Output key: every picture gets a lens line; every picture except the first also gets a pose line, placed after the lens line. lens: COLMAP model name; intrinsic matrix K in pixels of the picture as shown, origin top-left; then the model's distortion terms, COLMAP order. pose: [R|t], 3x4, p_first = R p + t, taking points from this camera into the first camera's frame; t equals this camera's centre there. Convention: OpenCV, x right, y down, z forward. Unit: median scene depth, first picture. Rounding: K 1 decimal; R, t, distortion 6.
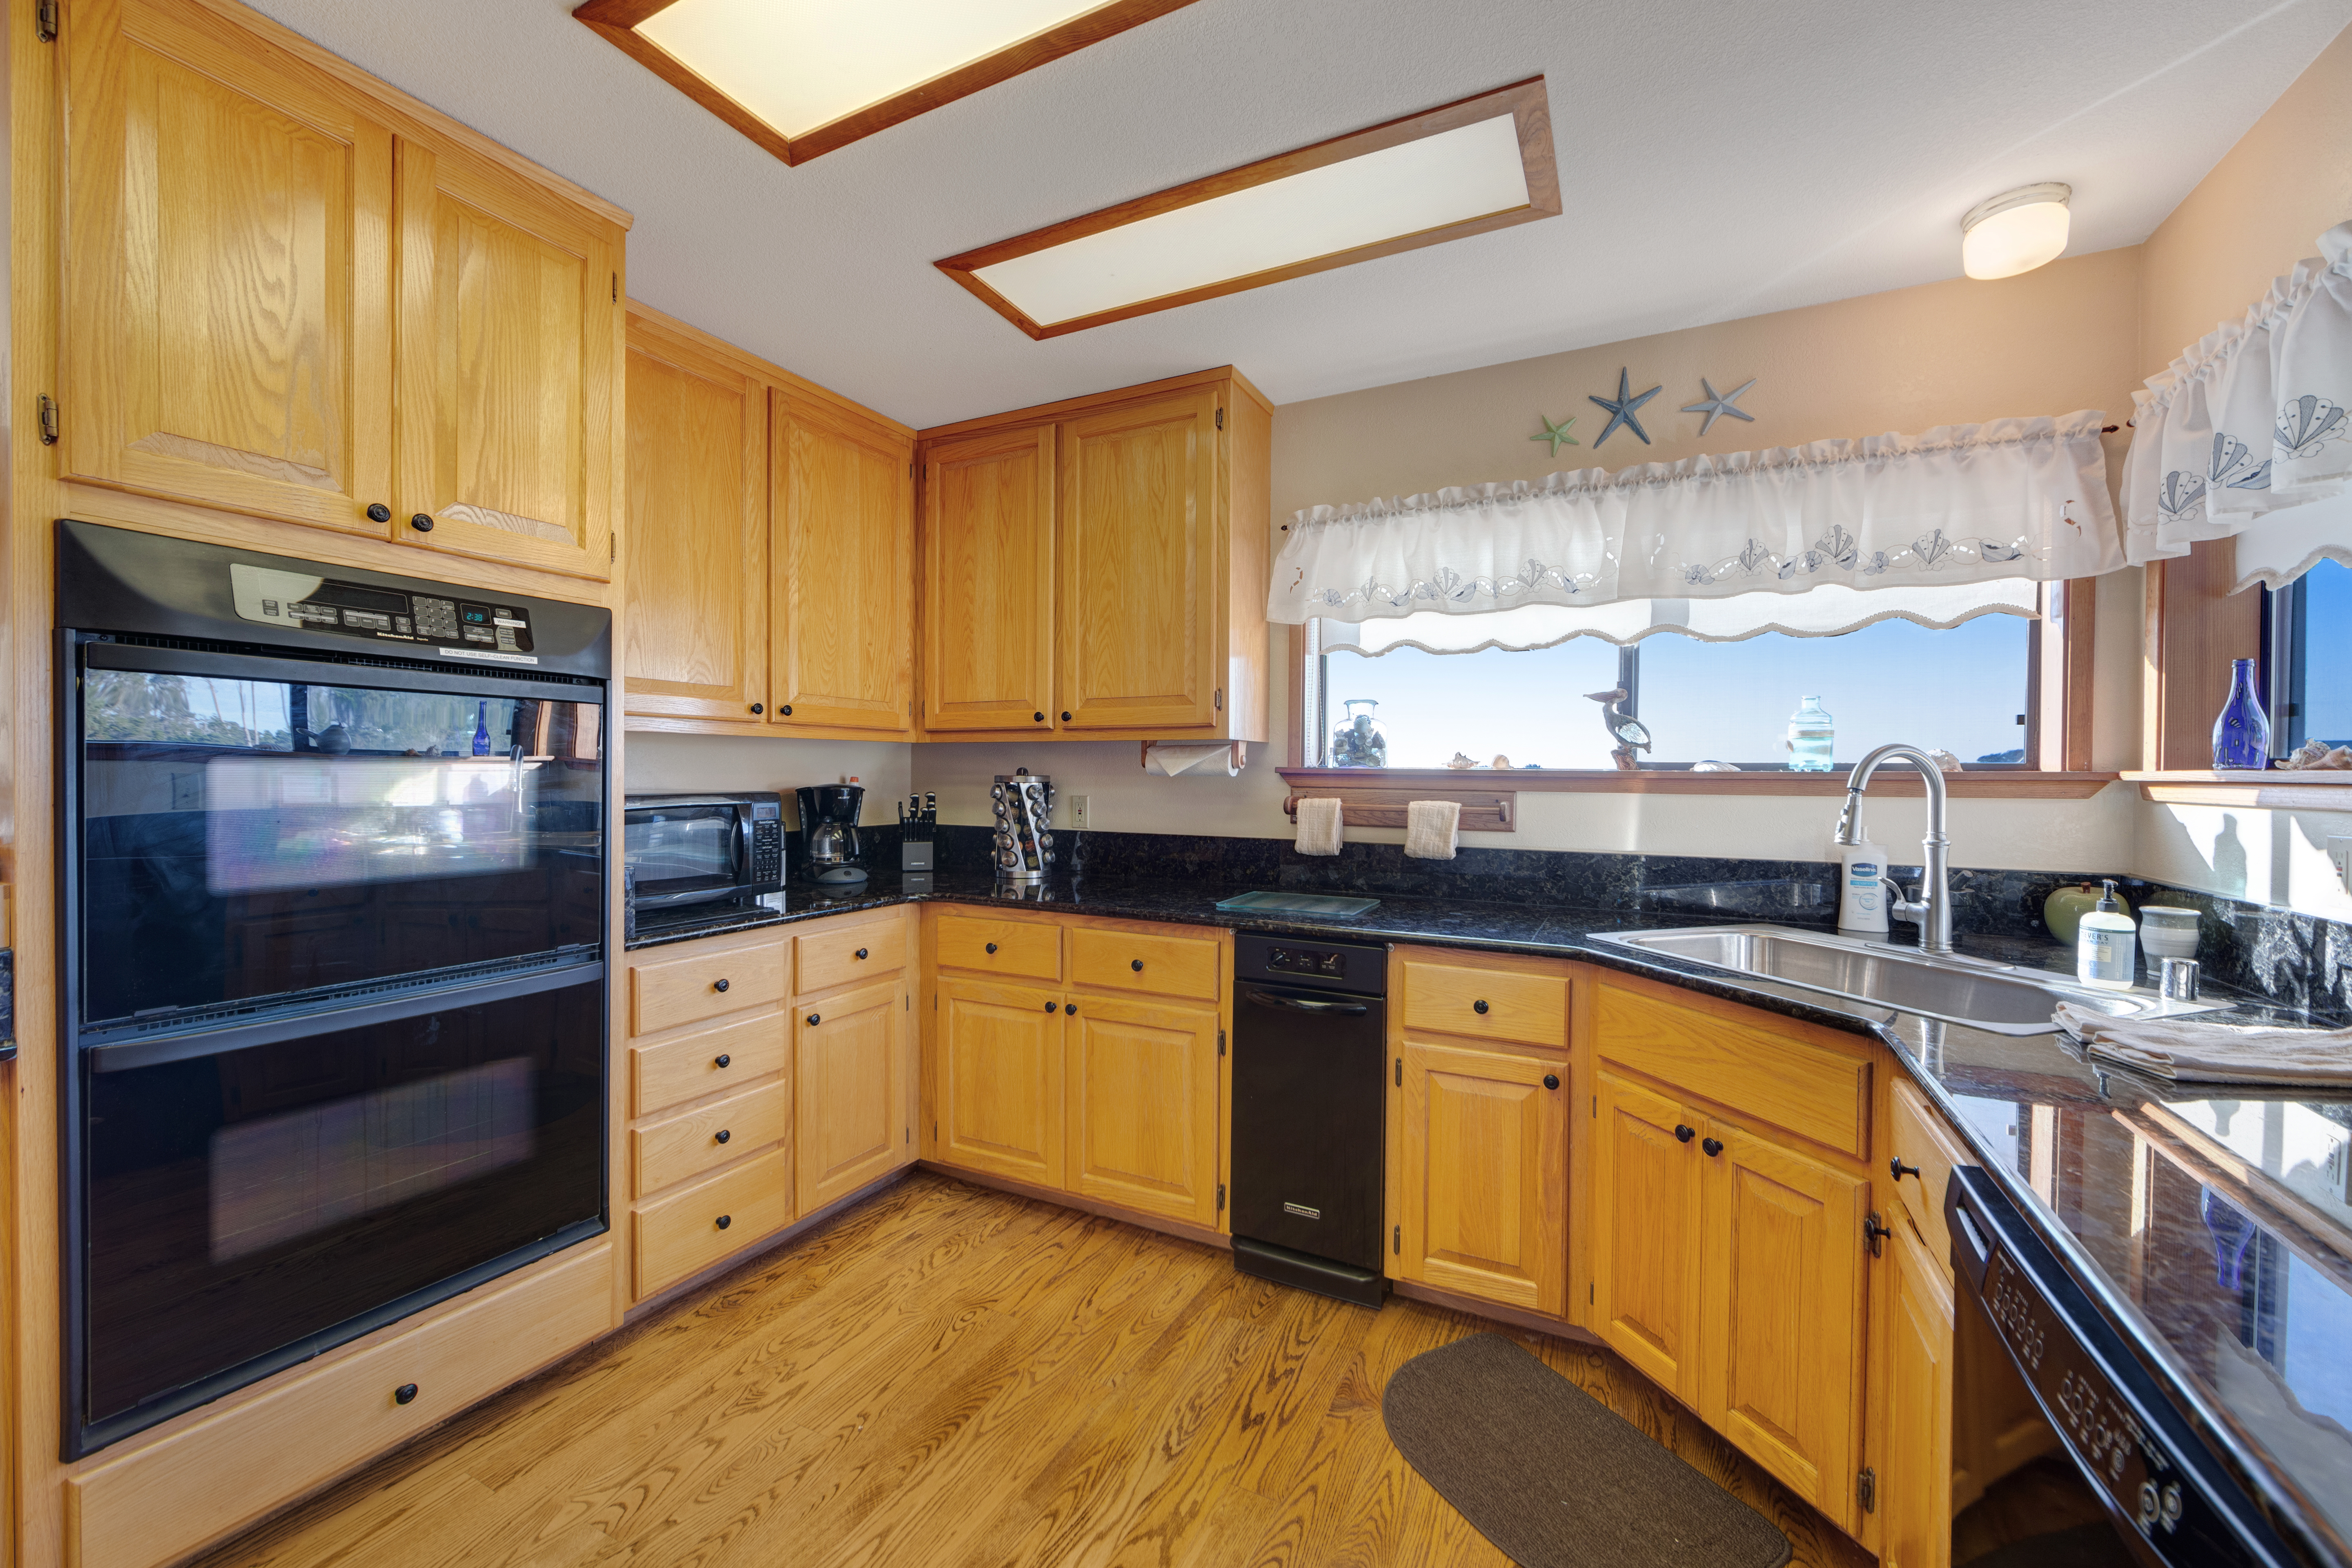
lens RADIAL K [[954.8, 0, 1186.9], [0, 954.8, 789.2], [0, 0, 1]] dist [-0.000373, -0.000154]
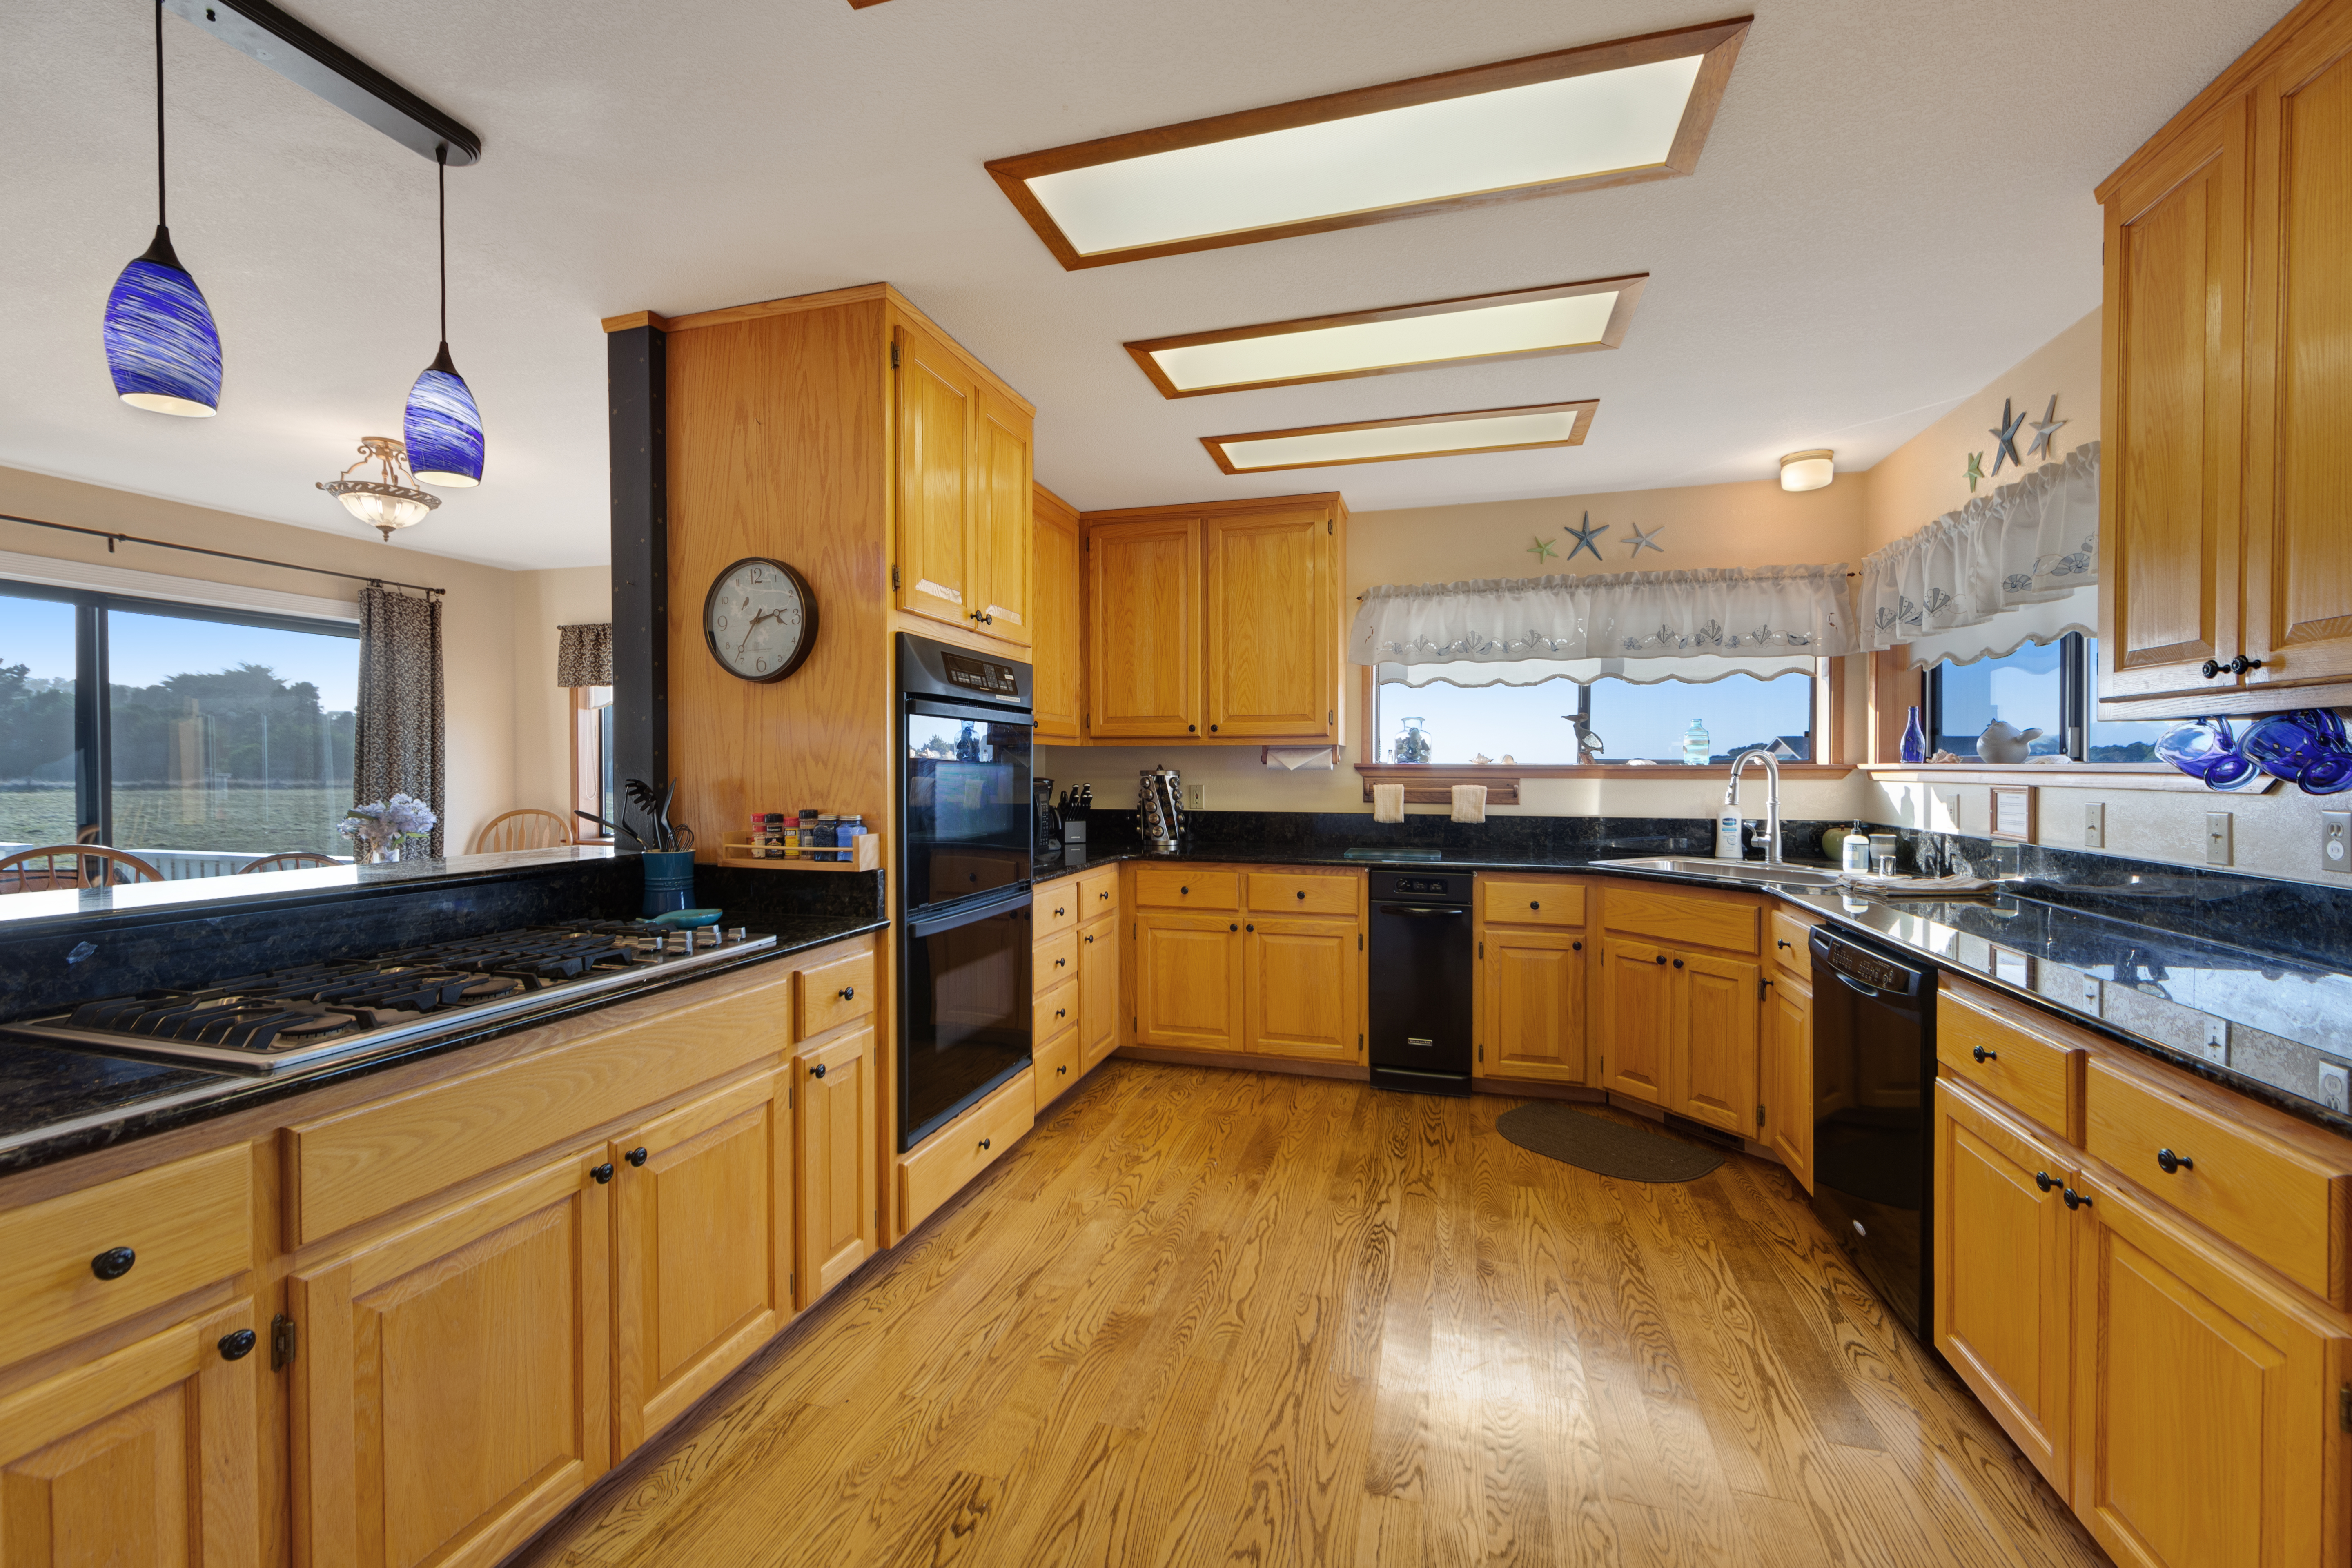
lens RADIAL K [[997.0, 0, 1176.0], [0, 997.0, 784.0], [0, 0, 1]] dist [0.001194, 0.000023]
pose [[0.981685, -0.008489, 0.190323, -0.554330], [0.008498, 0.999964, 0.000770, 0.005791], [-0.190323, 0.000861, 0.981721, -0.520551]]
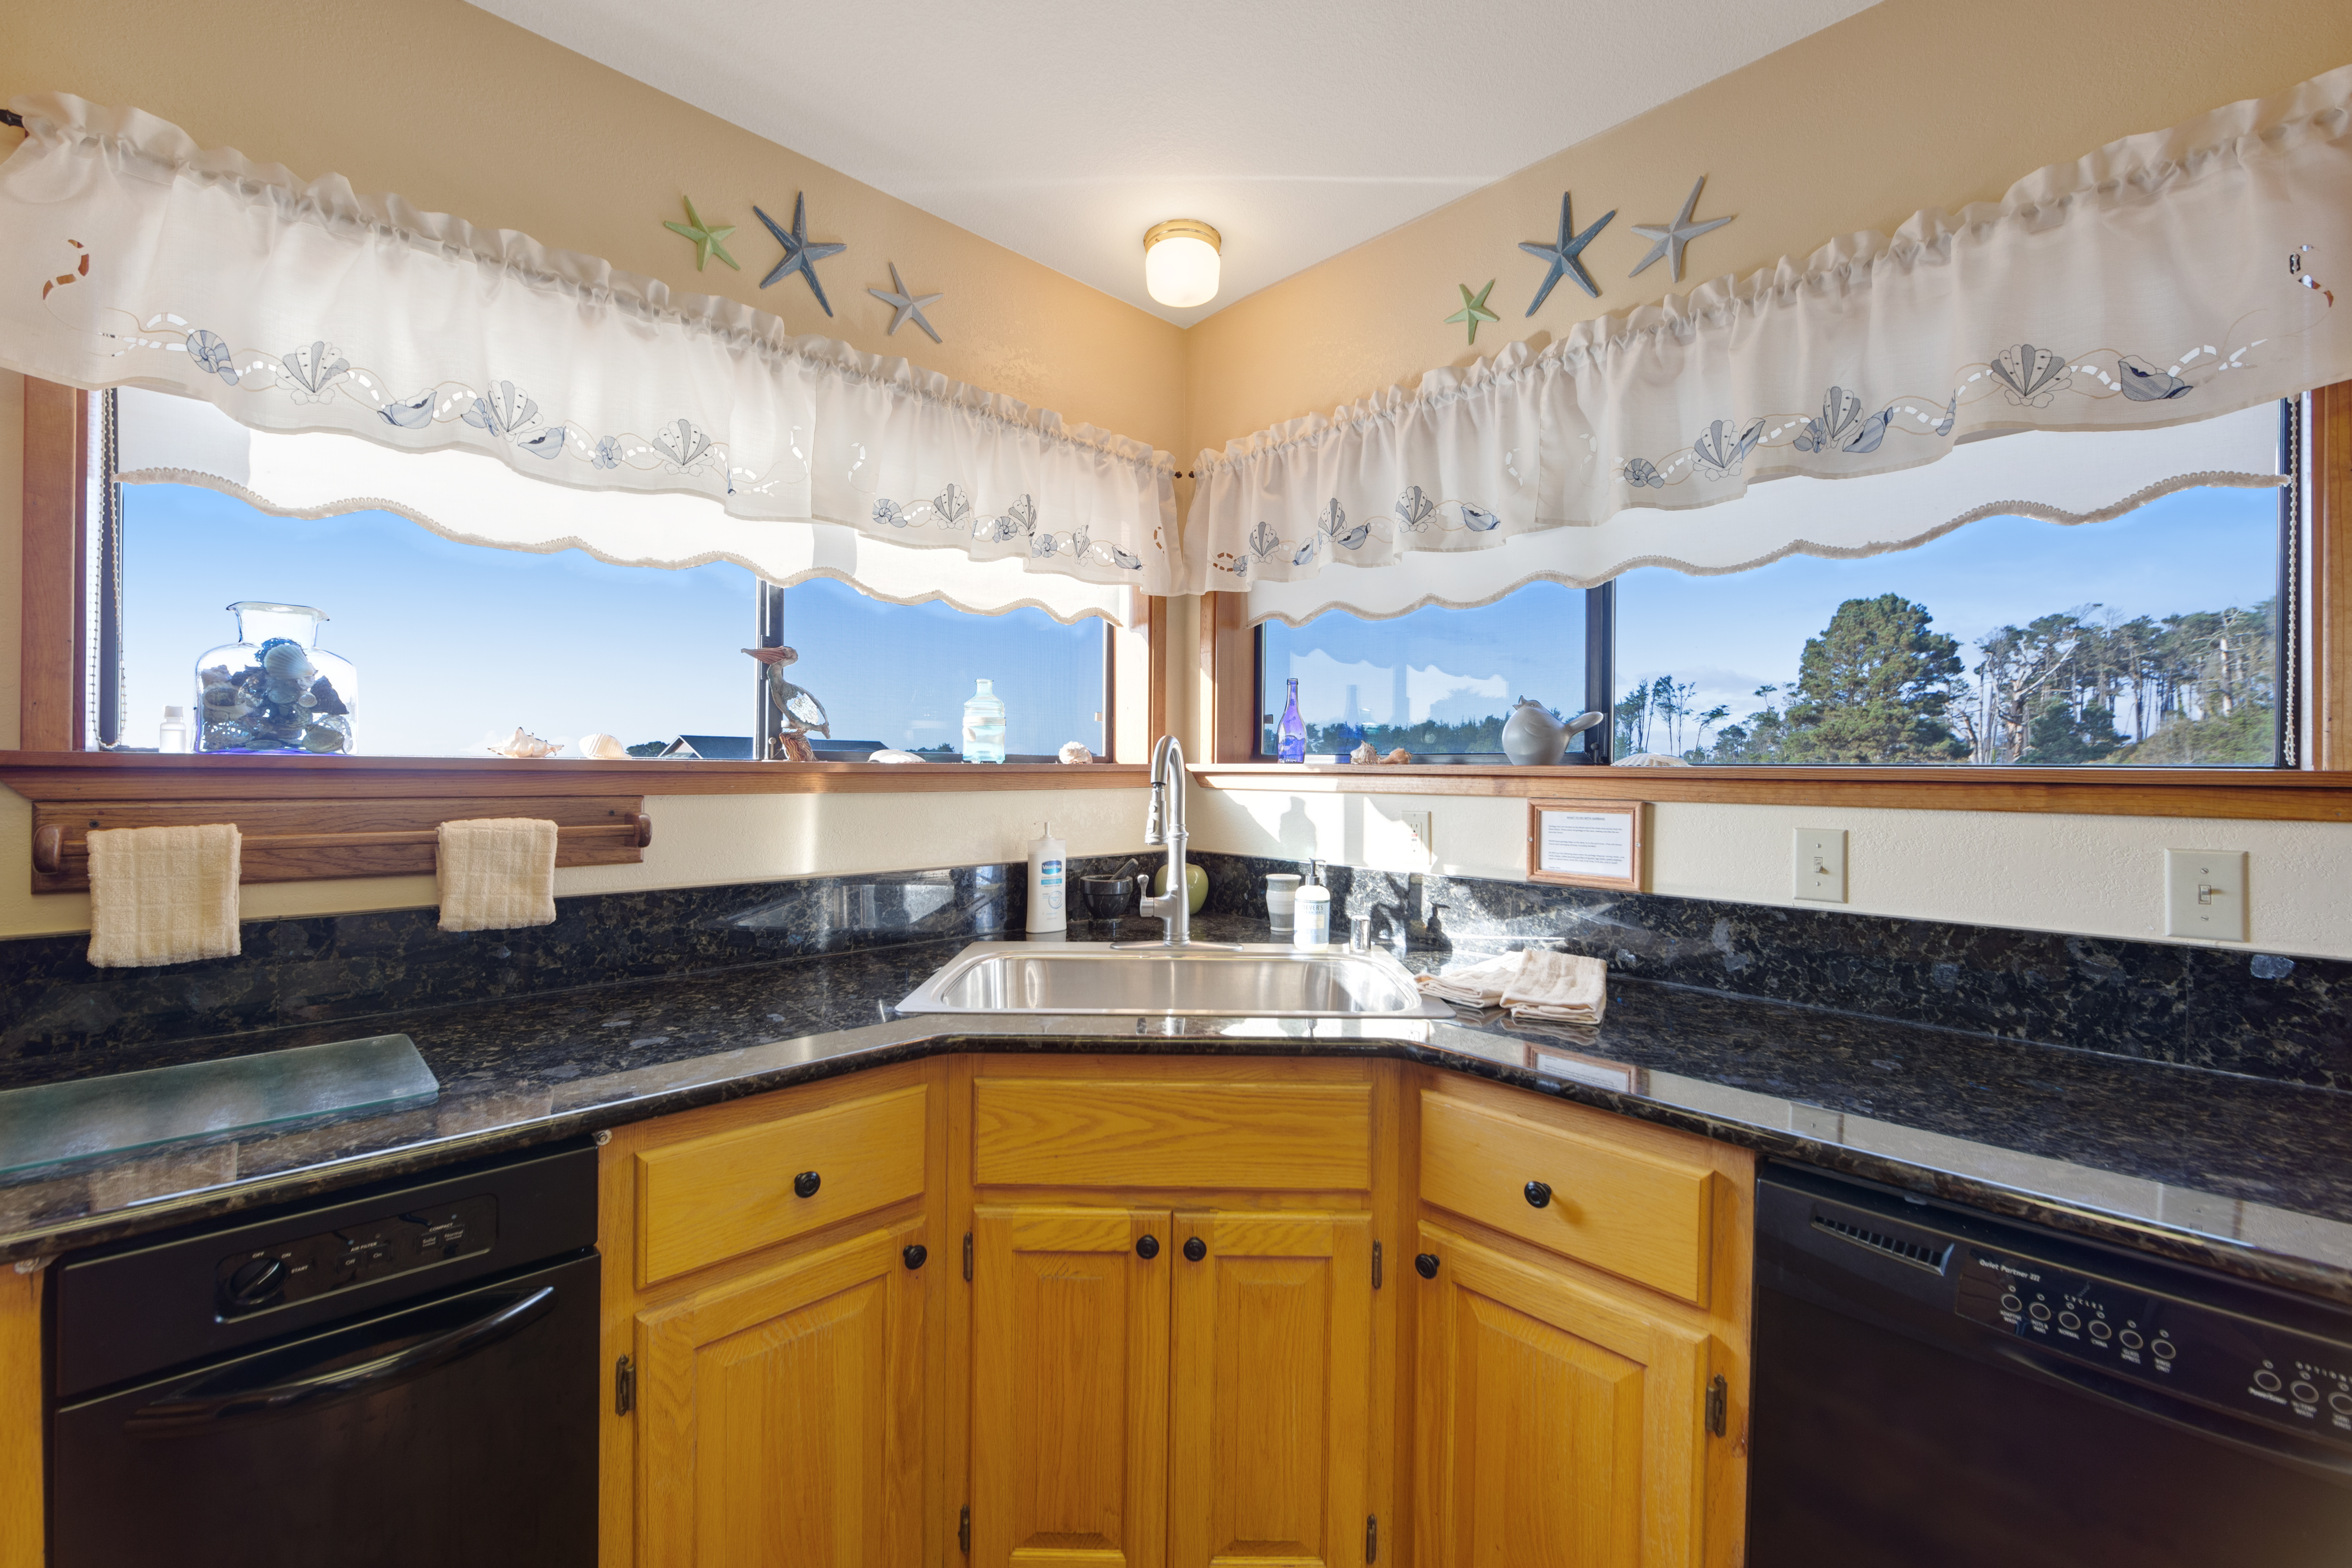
lens RADIAL K [[944.5, 0, 1187.6], [0, 944.5, 779.8], [0, 0, 1]] dist [-0.001513, -0.000254]
pose [[0.329948, -0.015581, 0.943871, -0.118275], [0.013004, 0.999844, 0.011959, -0.011080], [-0.943910, 0.008328, 0.330099, 0.517491]]
